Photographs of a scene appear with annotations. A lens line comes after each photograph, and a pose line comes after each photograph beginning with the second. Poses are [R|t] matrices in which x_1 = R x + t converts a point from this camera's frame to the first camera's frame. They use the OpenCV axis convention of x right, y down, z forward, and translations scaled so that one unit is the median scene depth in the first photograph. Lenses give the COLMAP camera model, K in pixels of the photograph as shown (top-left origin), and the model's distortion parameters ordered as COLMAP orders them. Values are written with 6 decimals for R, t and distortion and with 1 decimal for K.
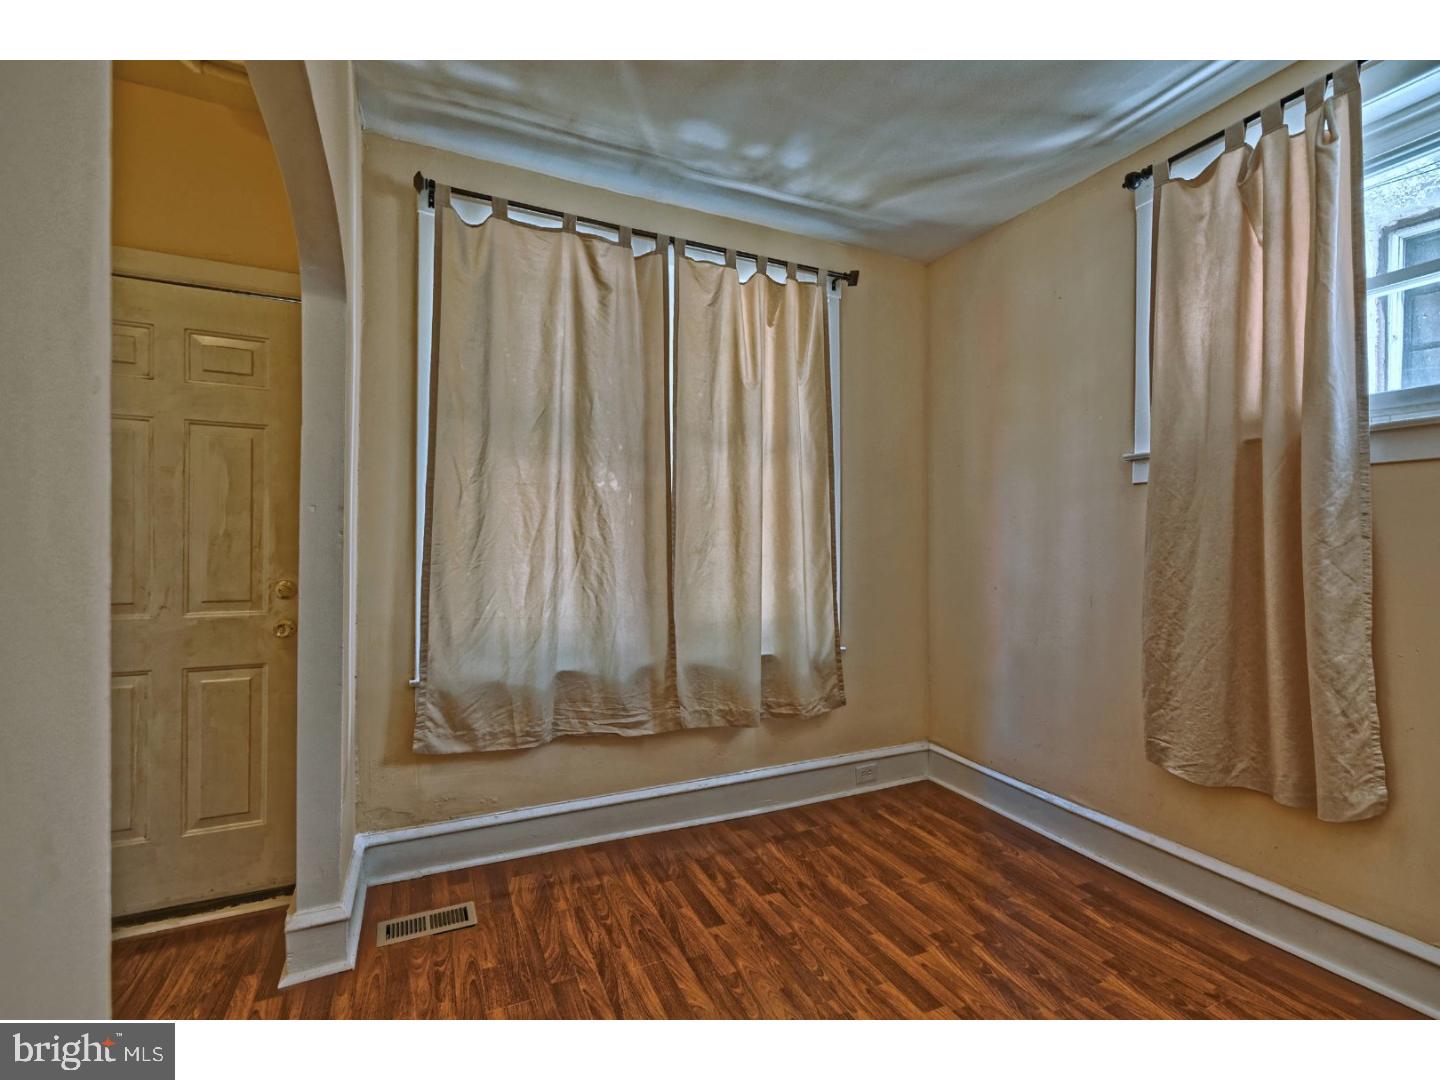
lens RADIAL K [[652.1, 0, 727.1], [0, 652.1, 550.1], [0, 0, 1]] dist [0.002610, 0.004809]
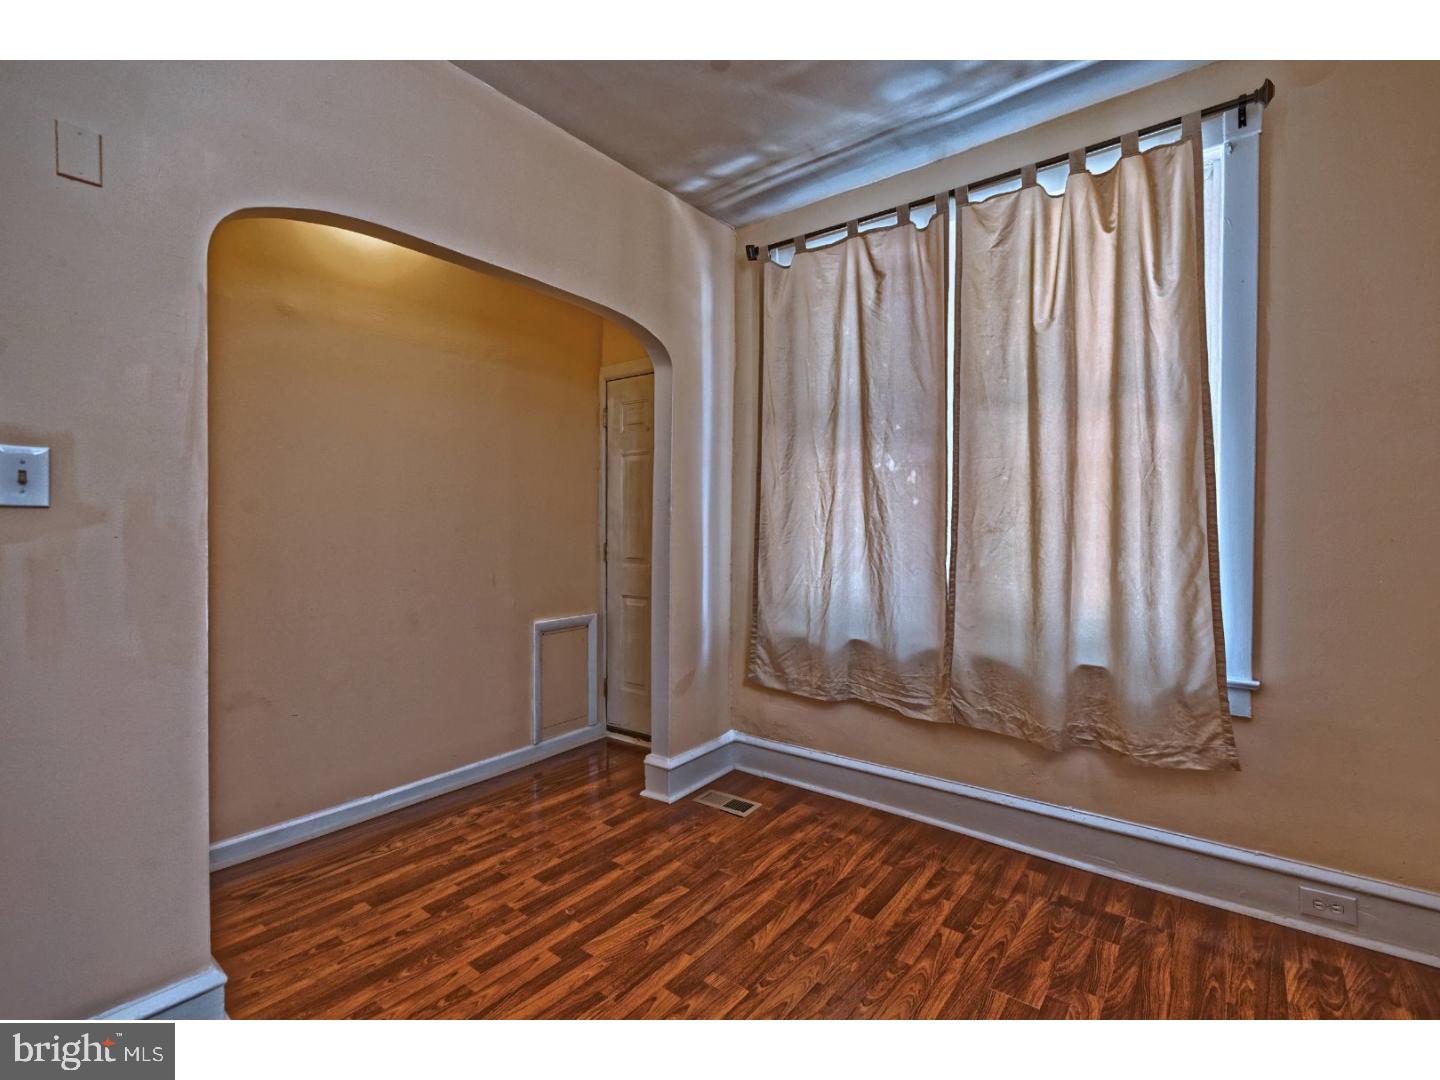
lens RADIAL K [[652.1, 0, 724.9], [0, 652.1, 528.5], [0, 0, 1]] dist [0.002610, 0.004809]
pose [[0.467327, 0.001619, -0.884083, 0.613011], [0.000909, 0.999997, 0.002311, -0.003424], [0.884084, -0.001884, 0.467324, 0.298163]]
